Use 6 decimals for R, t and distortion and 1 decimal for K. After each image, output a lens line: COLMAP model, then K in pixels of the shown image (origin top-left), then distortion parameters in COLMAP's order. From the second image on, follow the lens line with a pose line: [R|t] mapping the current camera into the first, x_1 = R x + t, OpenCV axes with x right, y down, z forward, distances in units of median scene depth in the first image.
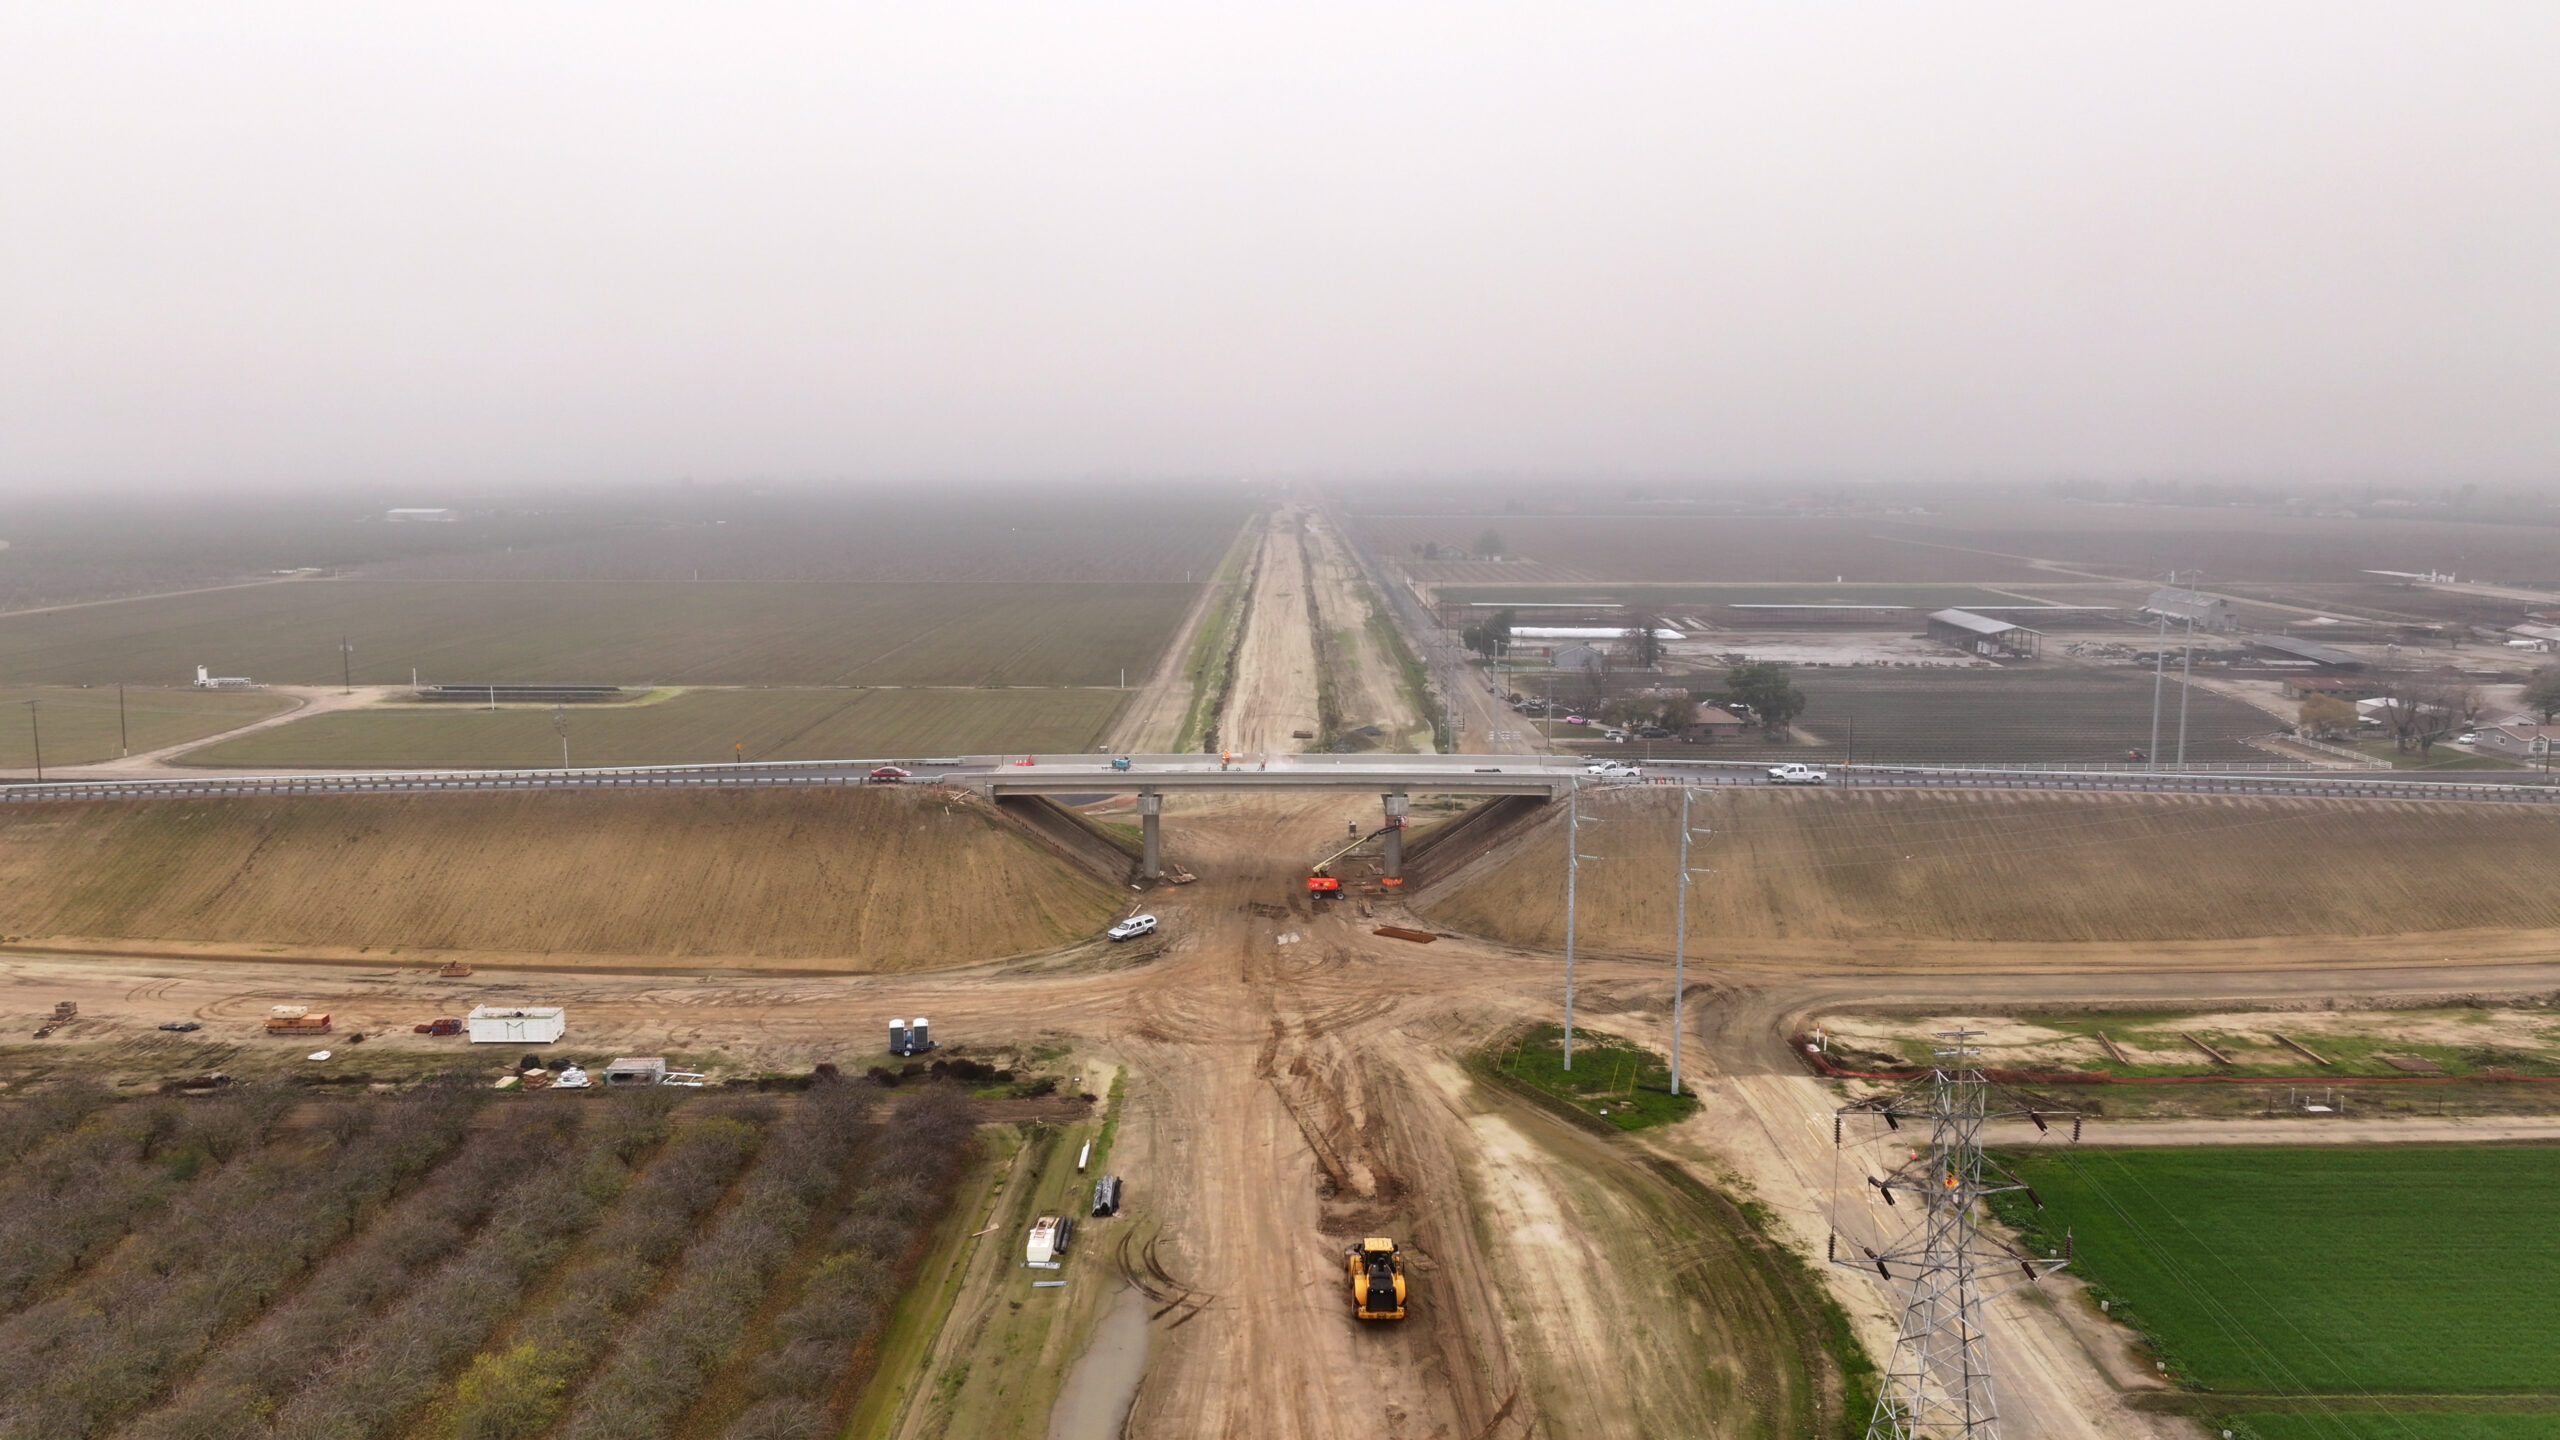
lens RADIAL K [[1797.3, 0, 1280.0], [0, 1797.3, 720.0], [0, 0, 1]] dist [0.000357, 0.009499]
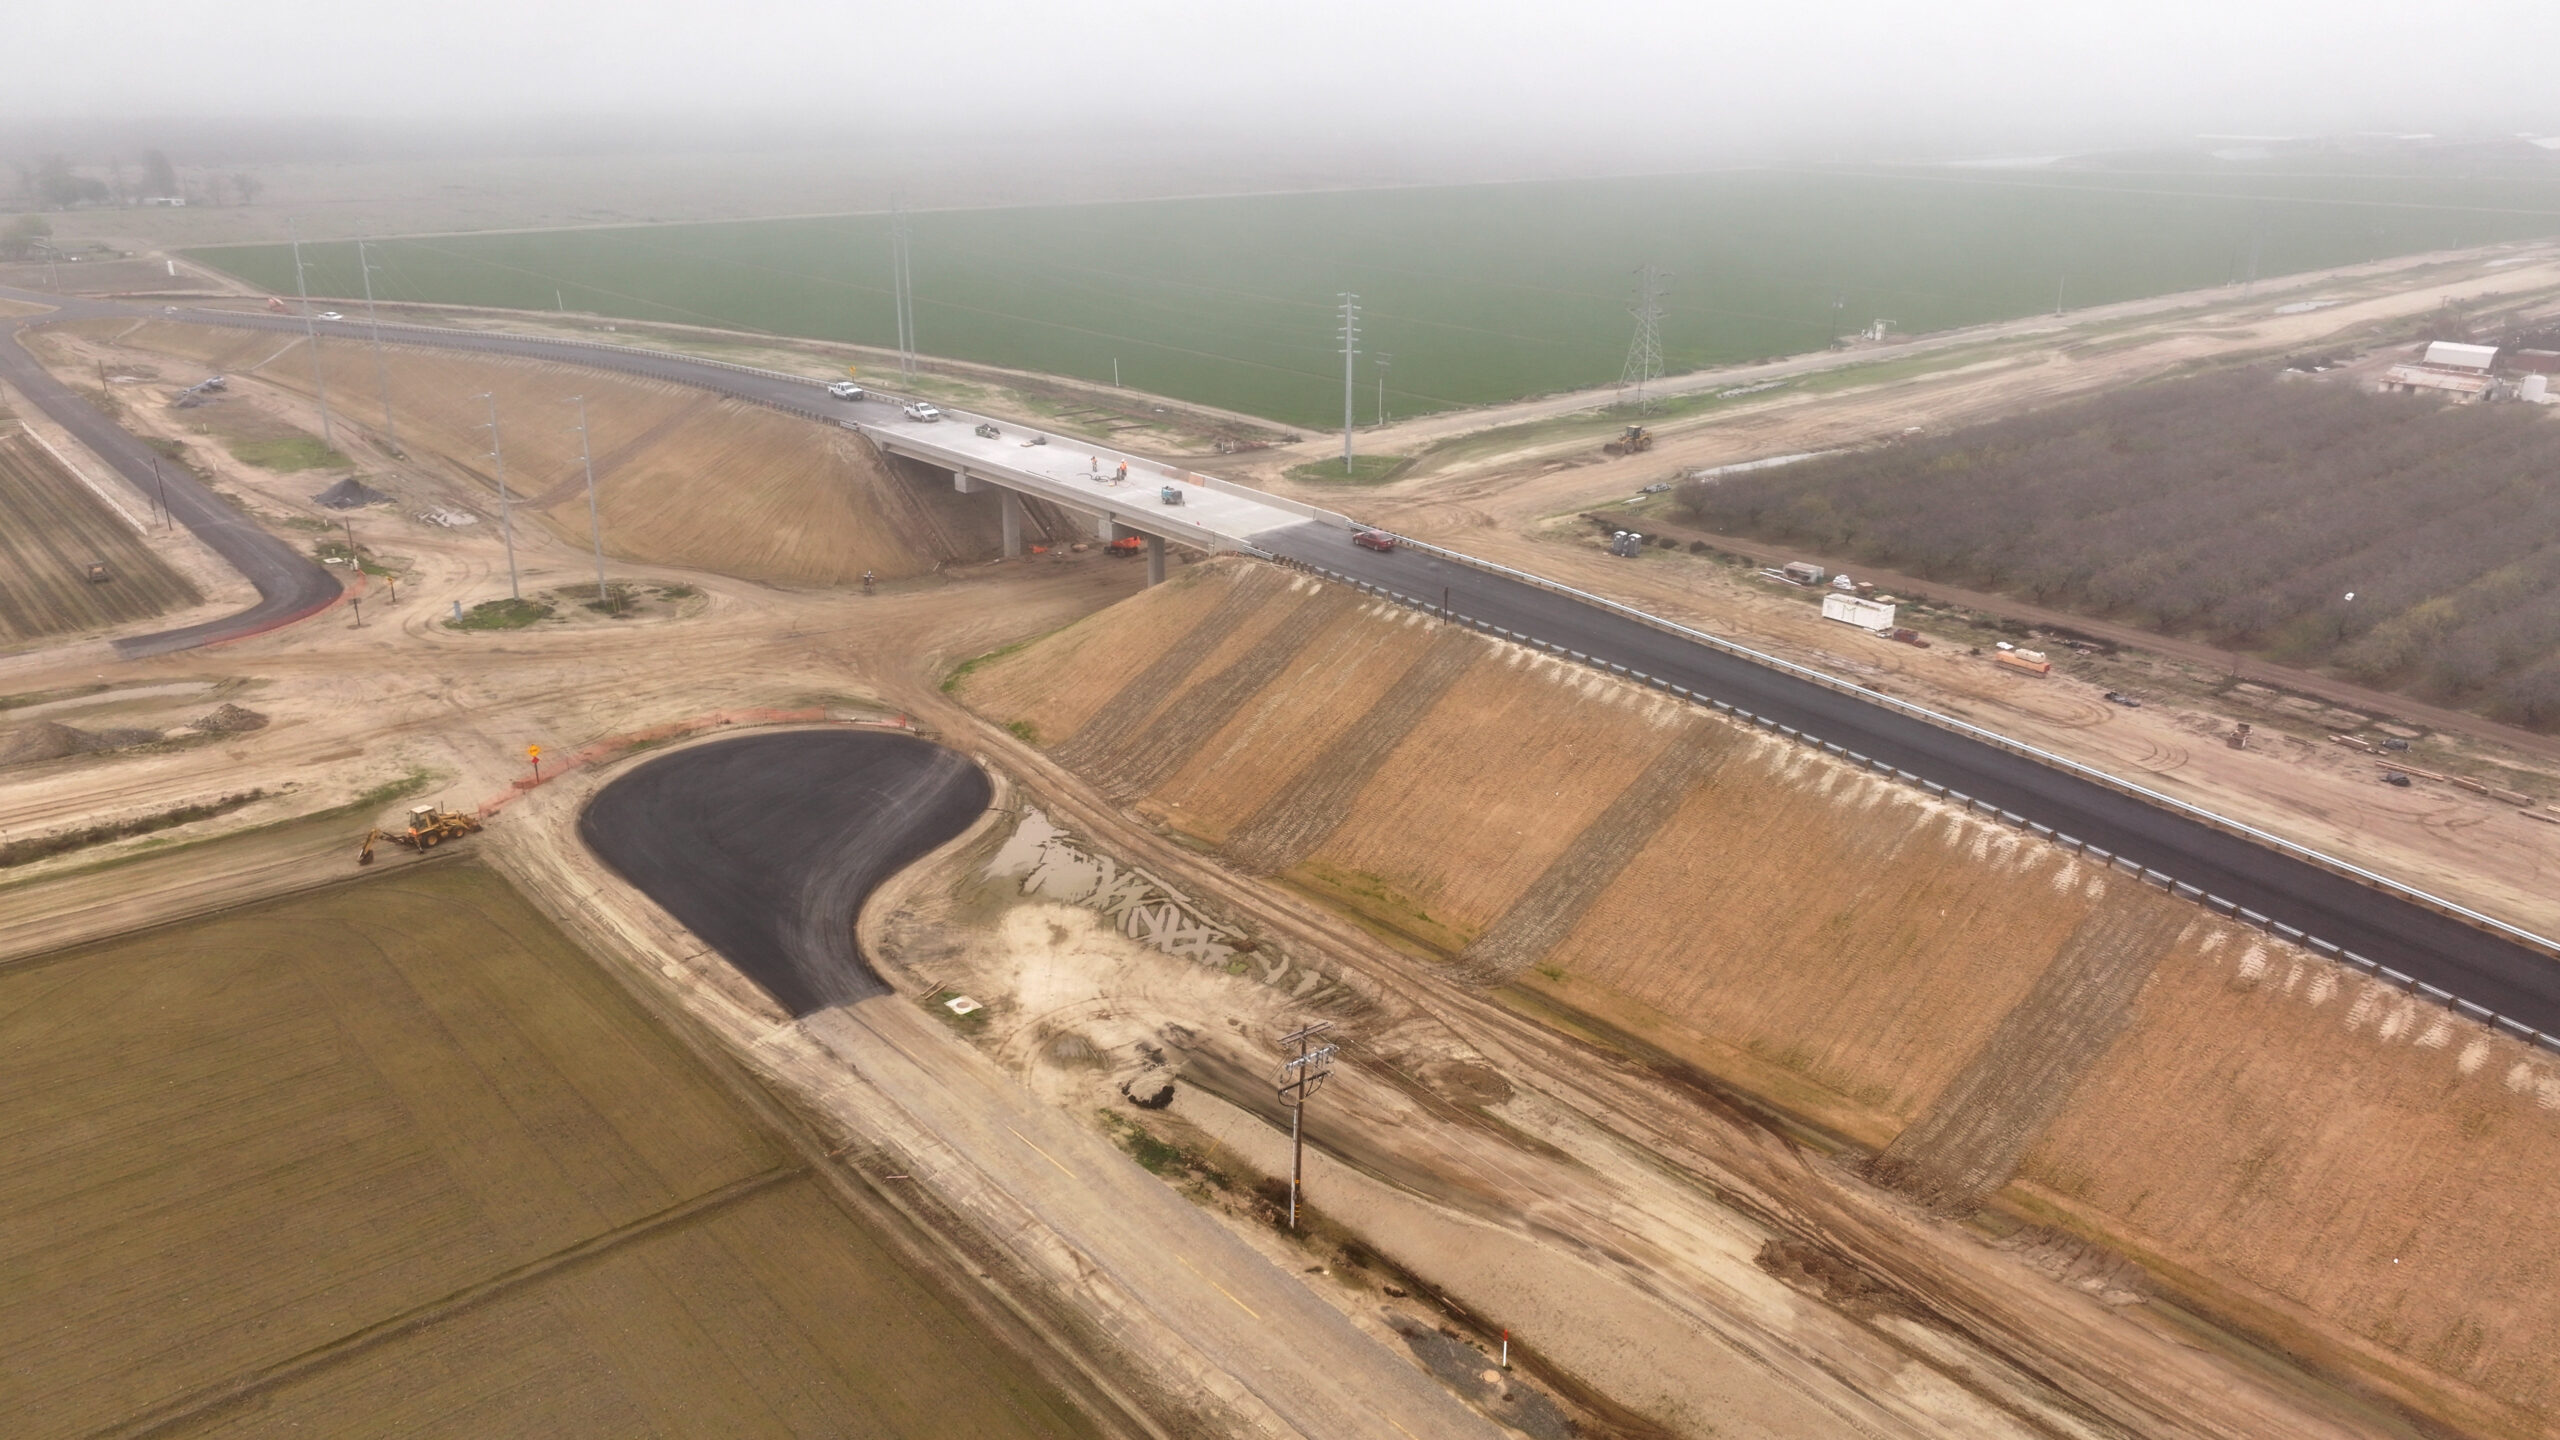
lens RADIAL K [[1797.3, 0, 1280.0], [0, 1797.3, 720.0], [0, 0, 1]] dist [0.000357, 0.009499]
pose [[-0.651128, -0.274215, 0.707699, -0.815600], [0.099418, 0.893599, 0.437718, -0.271383], [-0.752428, 0.355369, -0.554585, 1.543567]]
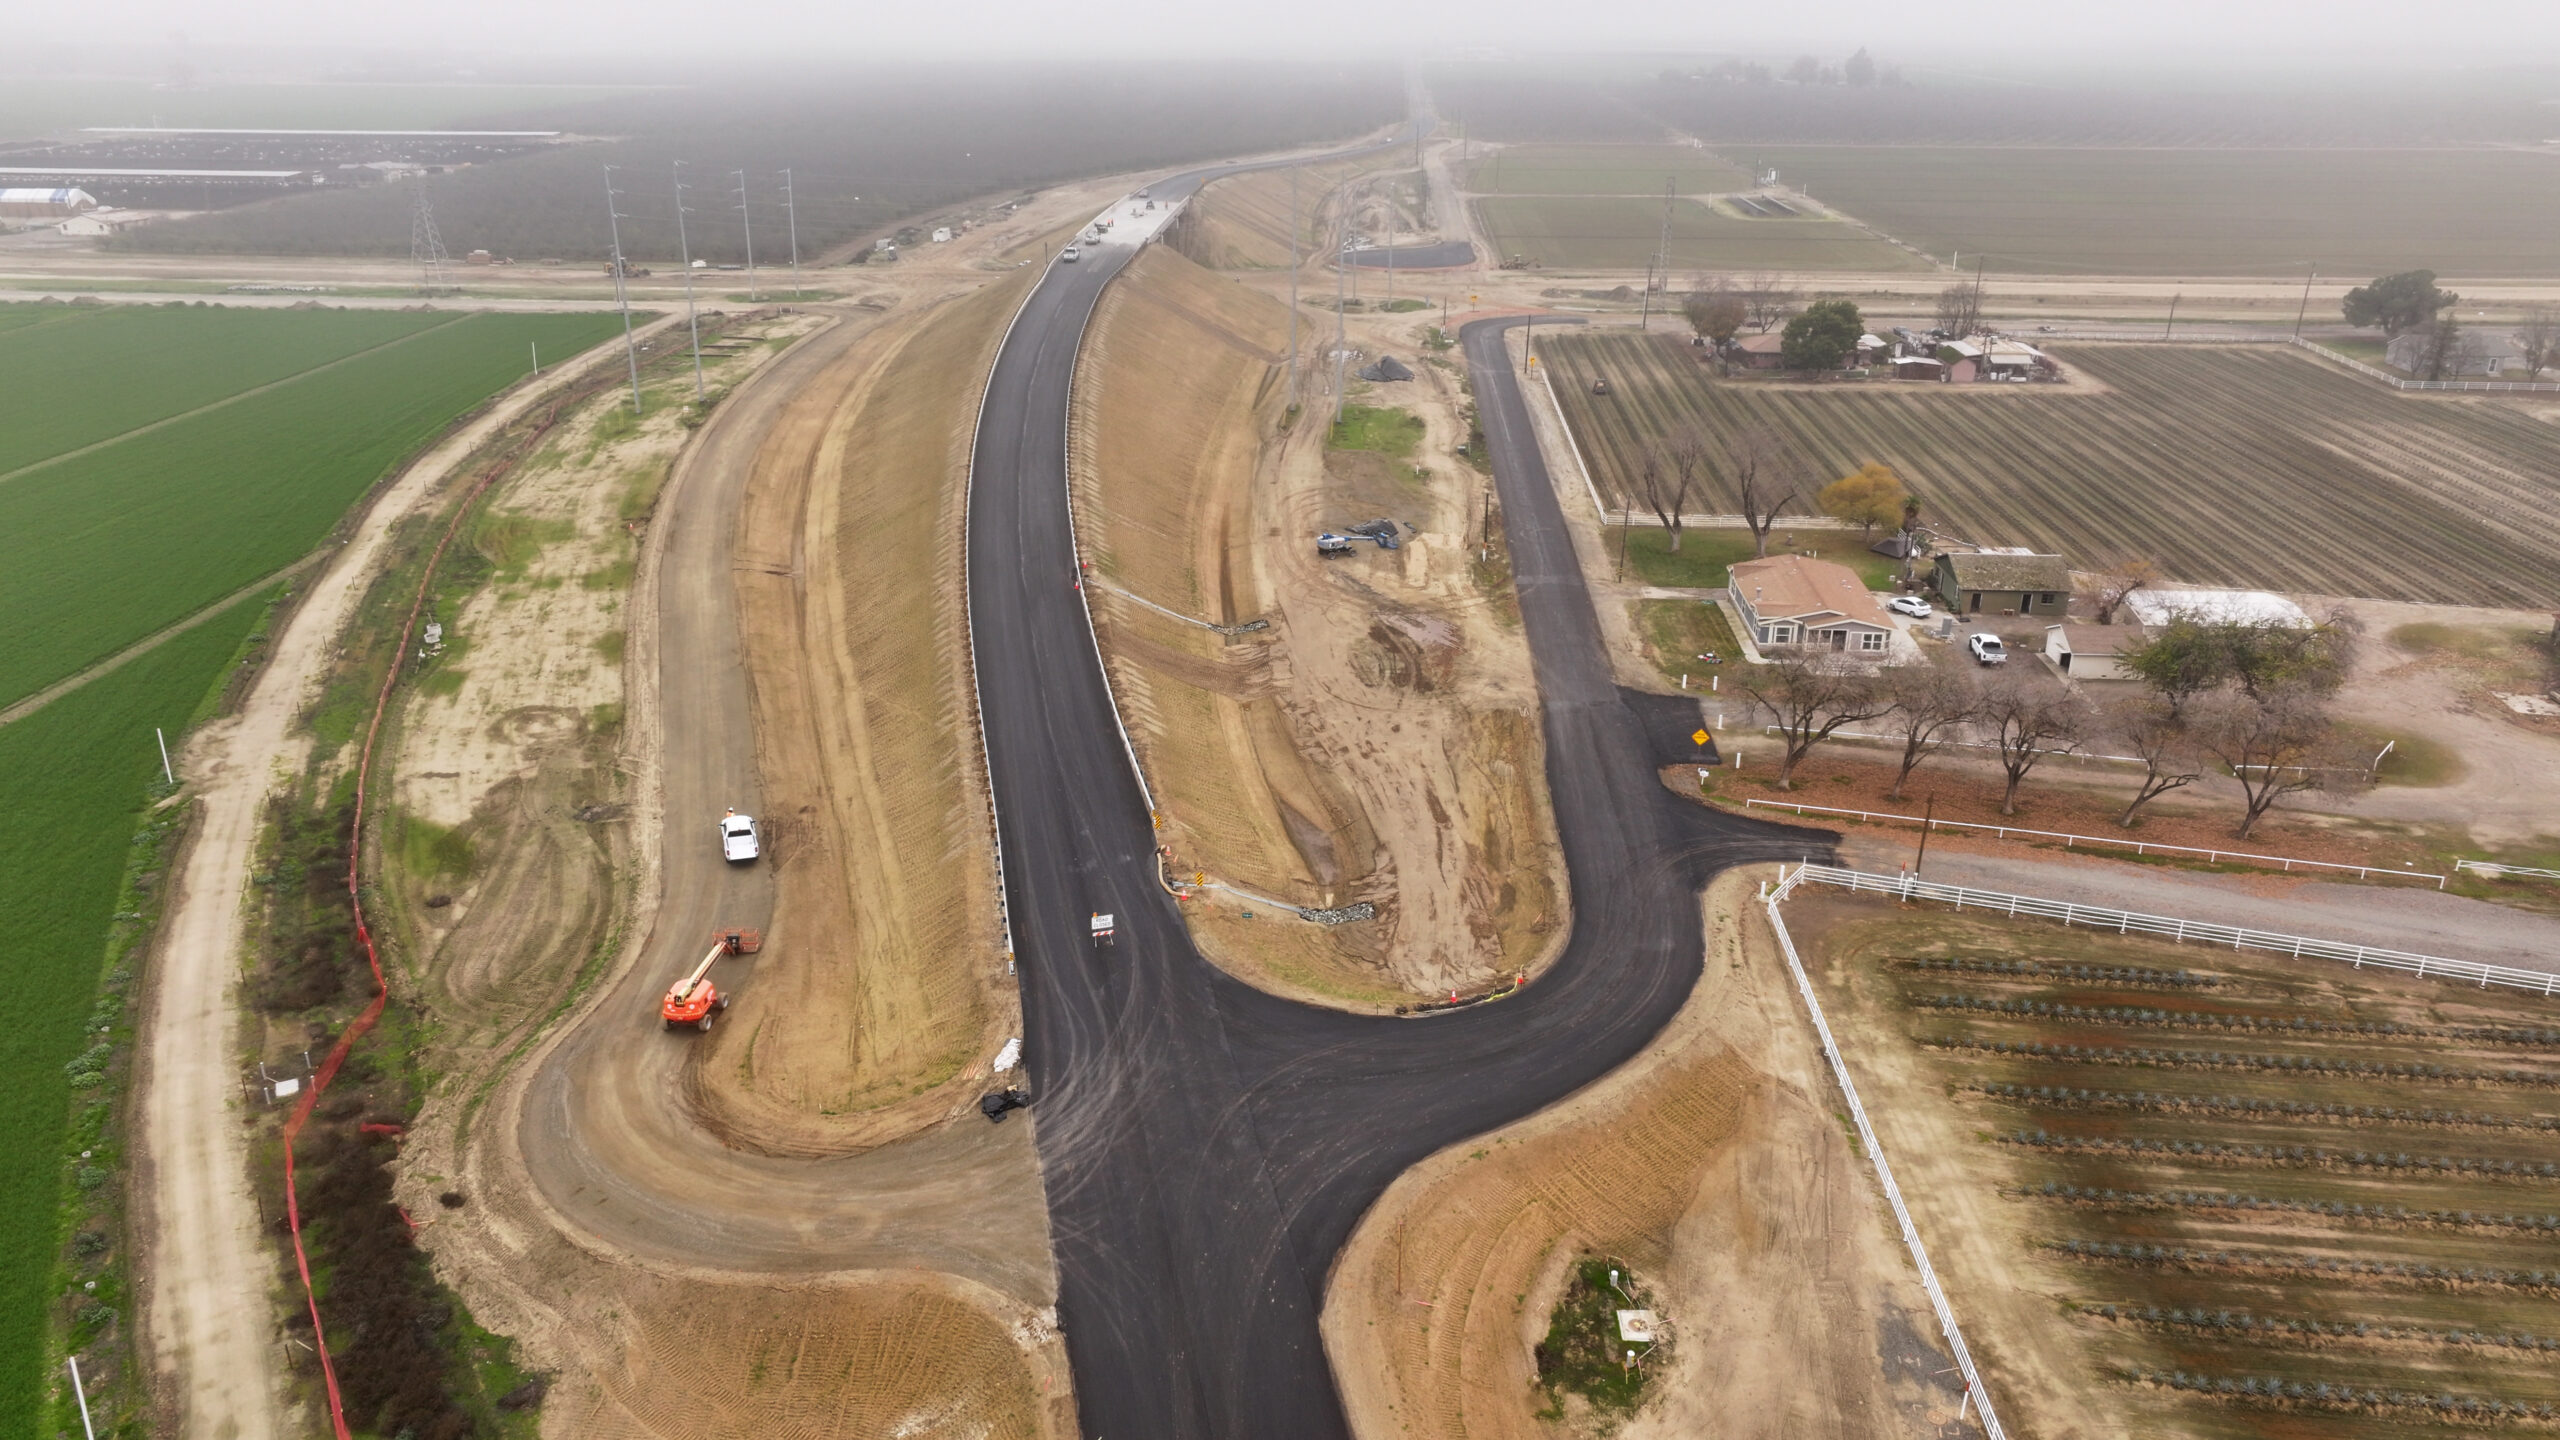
lens RADIAL K [[1797.3, 0, 1280.0], [0, 1797.3, 720.0], [0, 0, 1]] dist [0.000357, 0.009499]
pose [[-0.067864, 0.372501, -0.925547, 1.856193], [-0.158164, 0.911938, 0.378620, -0.213621], [0.985078, 0.172083, -0.002972, 1.263378]]
